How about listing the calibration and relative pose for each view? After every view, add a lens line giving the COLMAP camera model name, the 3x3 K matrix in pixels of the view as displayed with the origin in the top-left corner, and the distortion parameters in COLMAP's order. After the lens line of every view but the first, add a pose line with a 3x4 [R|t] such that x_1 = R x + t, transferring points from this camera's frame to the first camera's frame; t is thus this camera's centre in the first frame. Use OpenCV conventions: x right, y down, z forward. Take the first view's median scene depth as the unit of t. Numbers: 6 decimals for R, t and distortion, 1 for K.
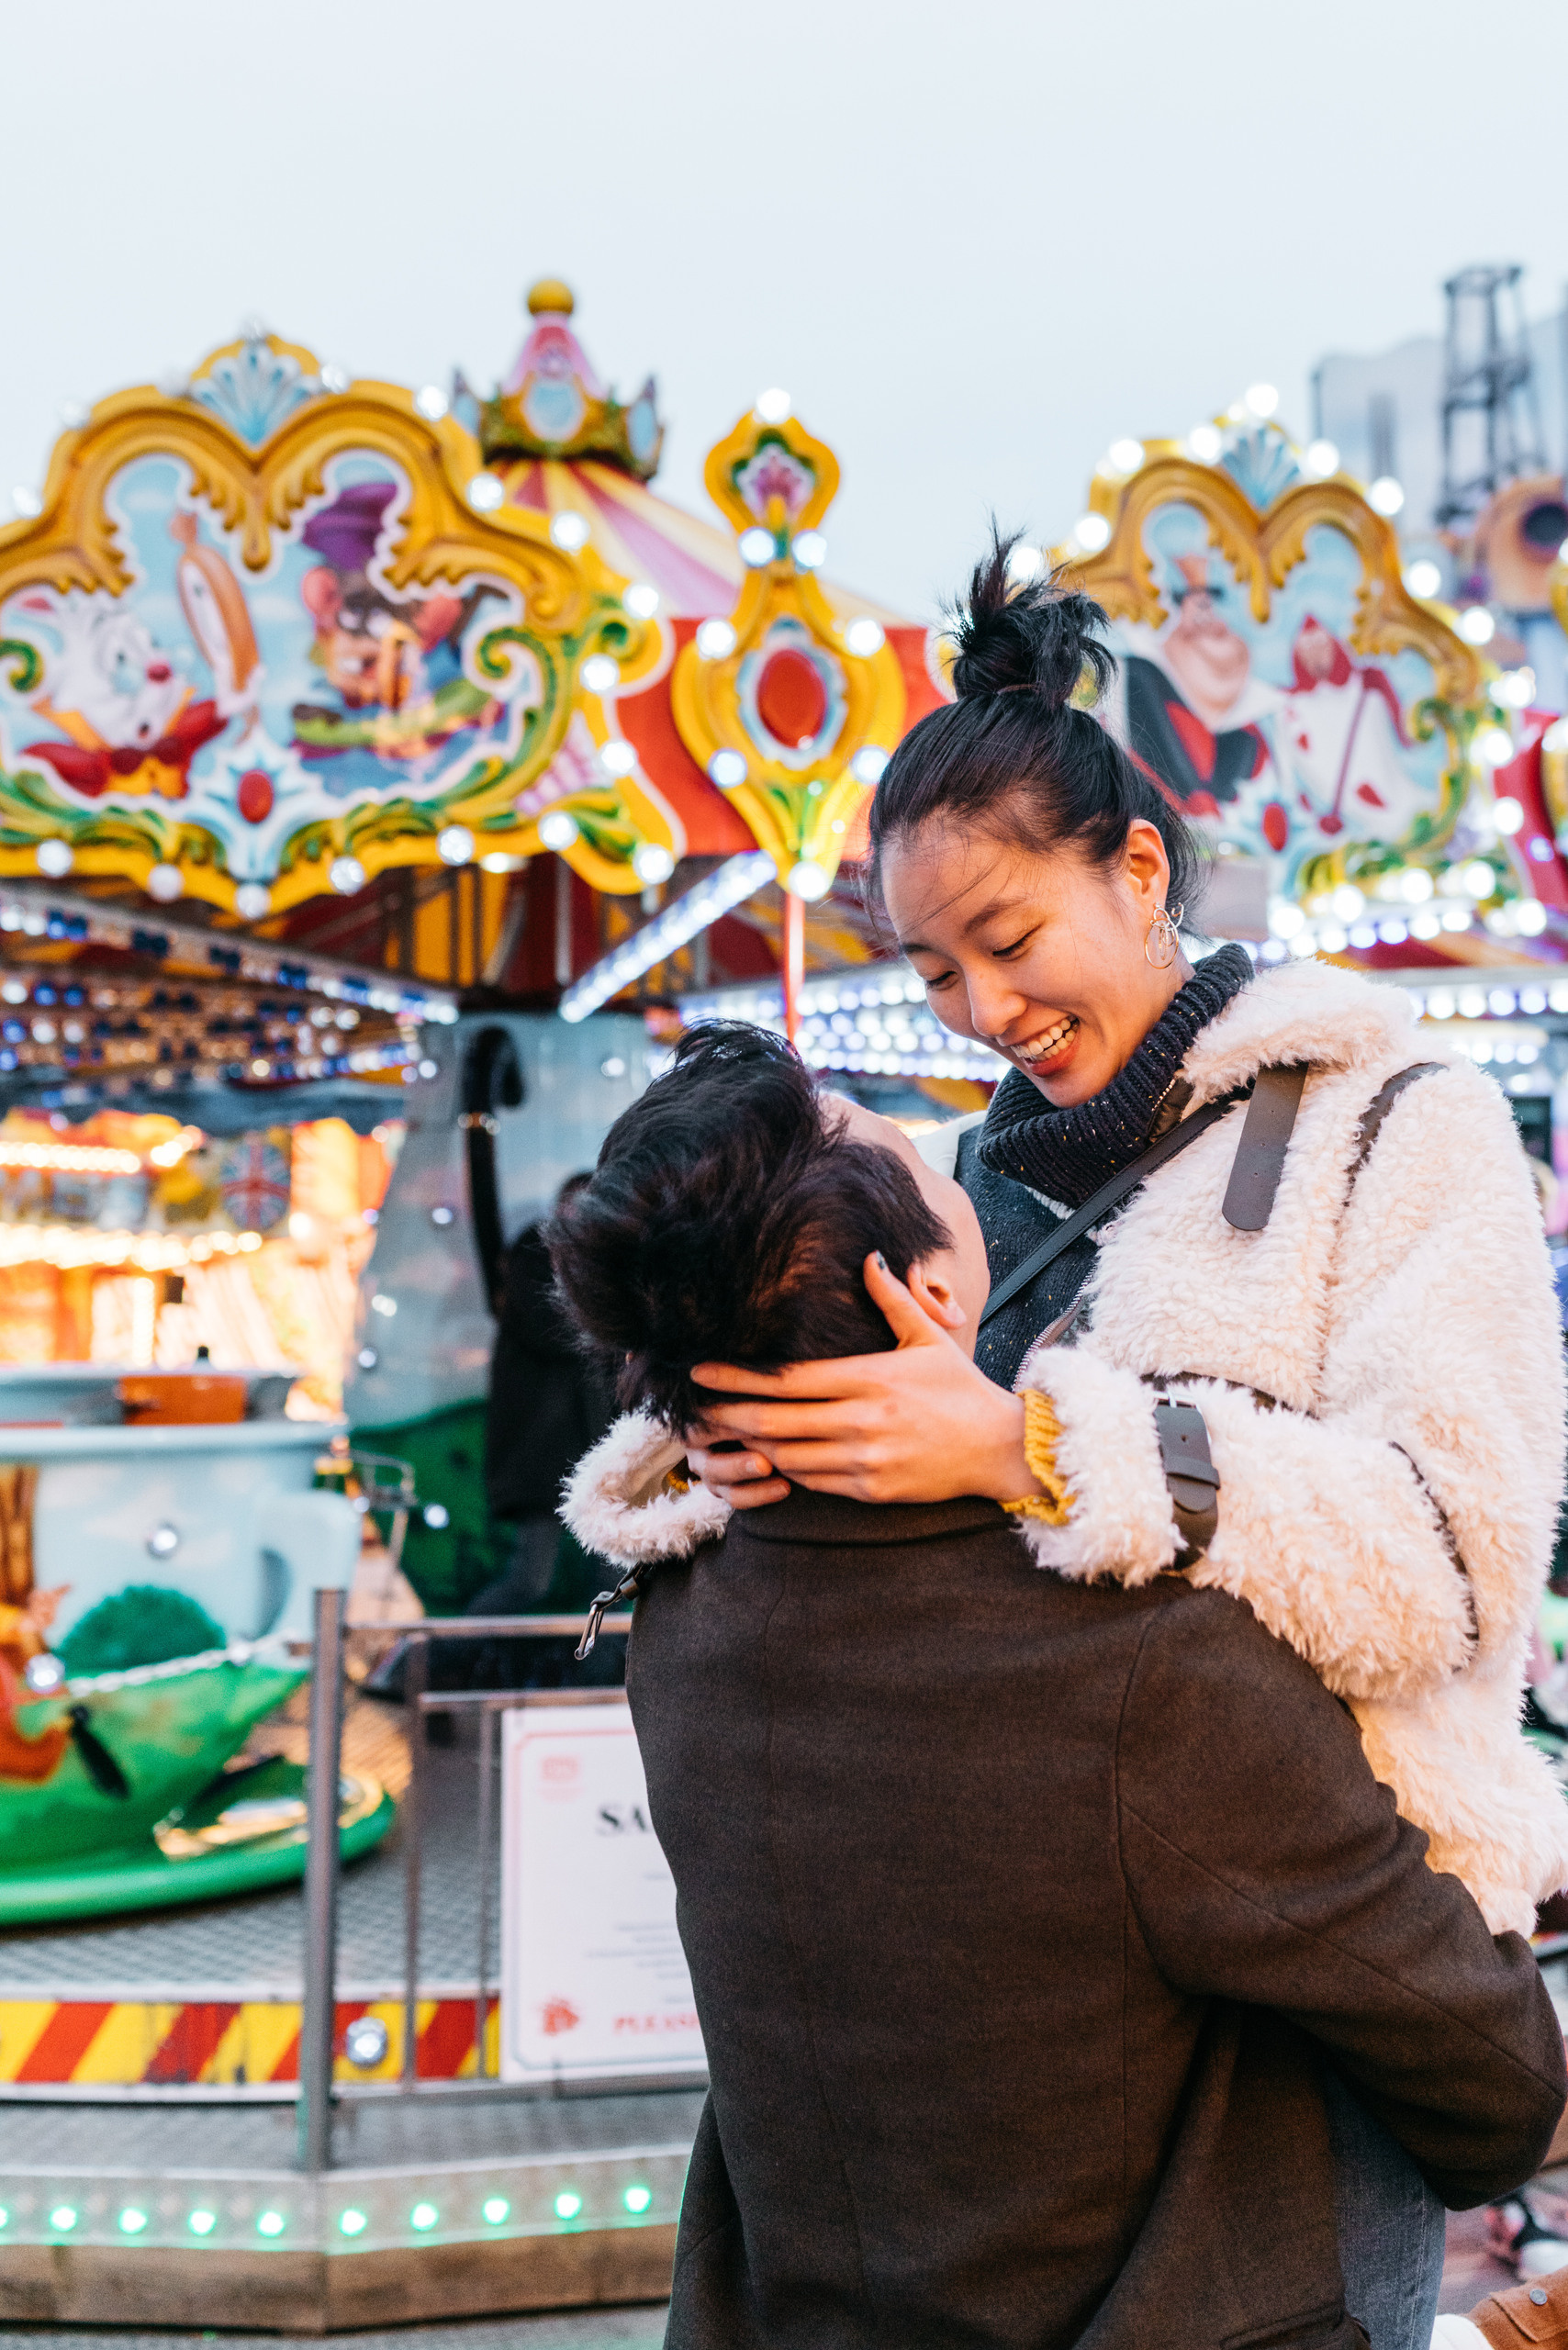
lens RADIAL K [[2475.2, 0, 782.2], [0, 2475.2, 1166.6], [0, 0, 1]] dist [0.004773, 0.000000]
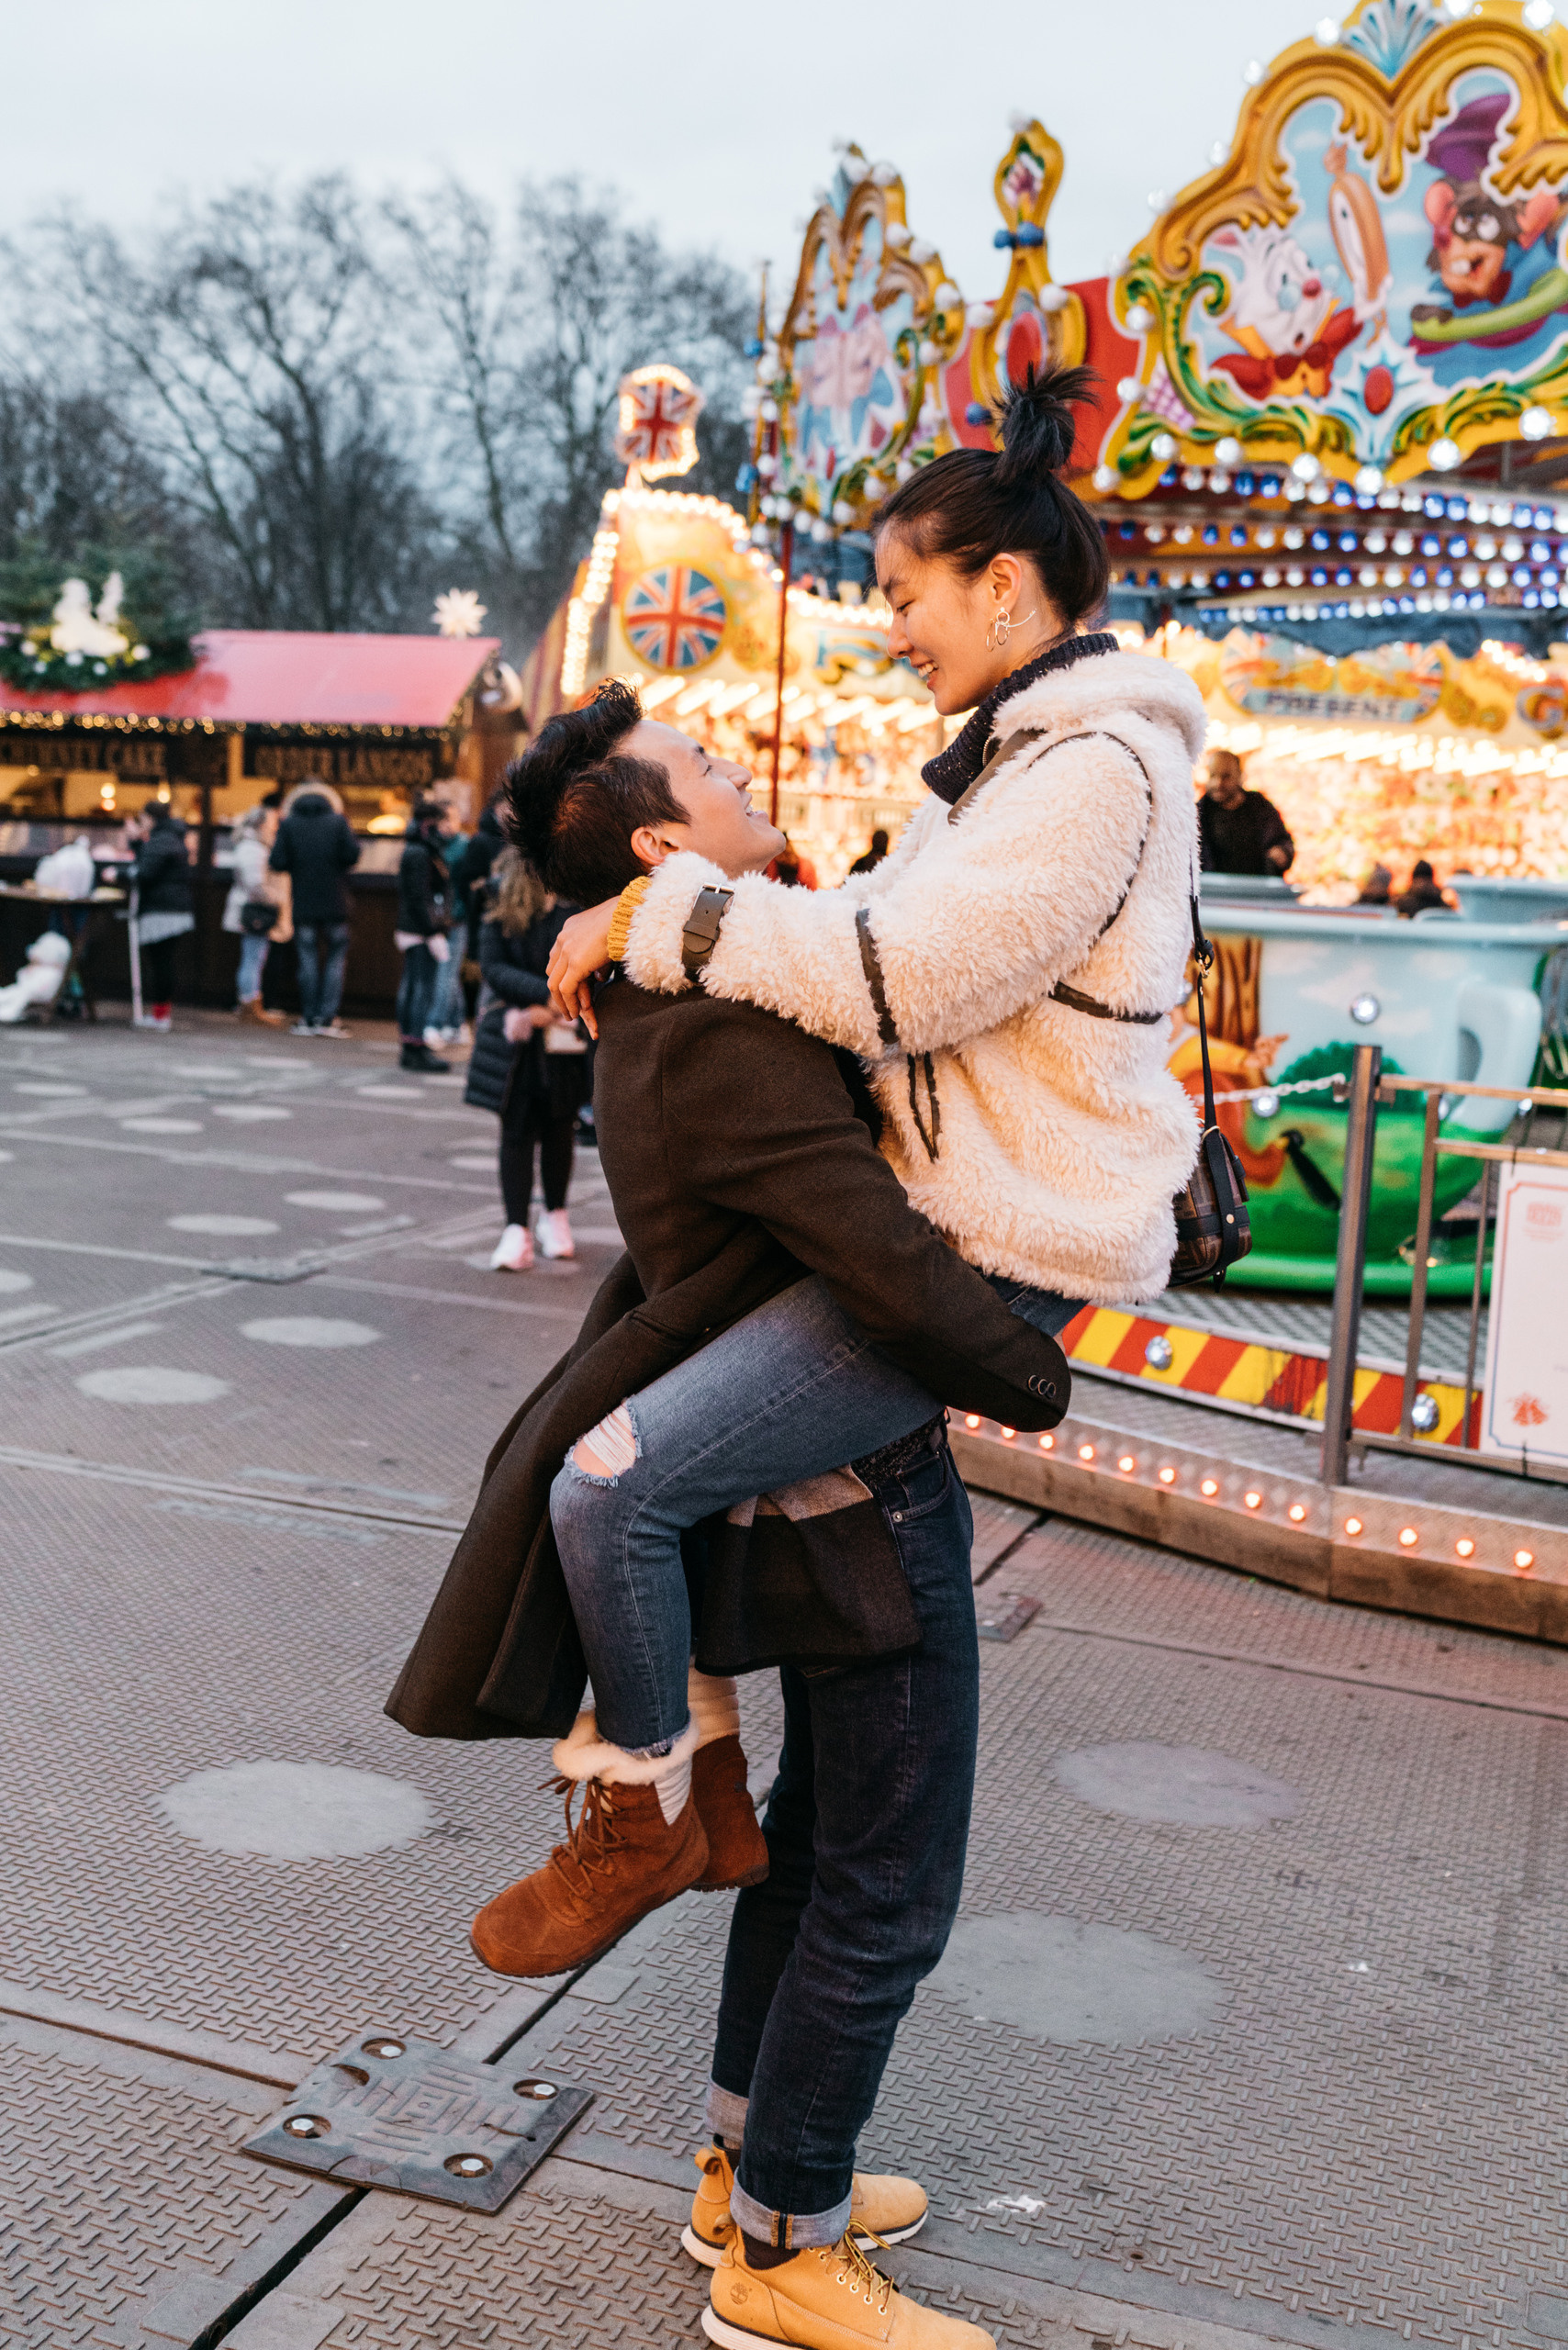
lens RADIAL K [[2475.2, 0, 787.3], [0, 2475.2, 1178.2], [0, 0, 1]] dist [0.004773, 0.000000]
pose [[0.755317, 0.142293, -0.639726, 0.394041], [-0.012082, 0.979002, 0.203493, -0.016298], [0.655249, -0.145972, 0.741176, -0.134556]]
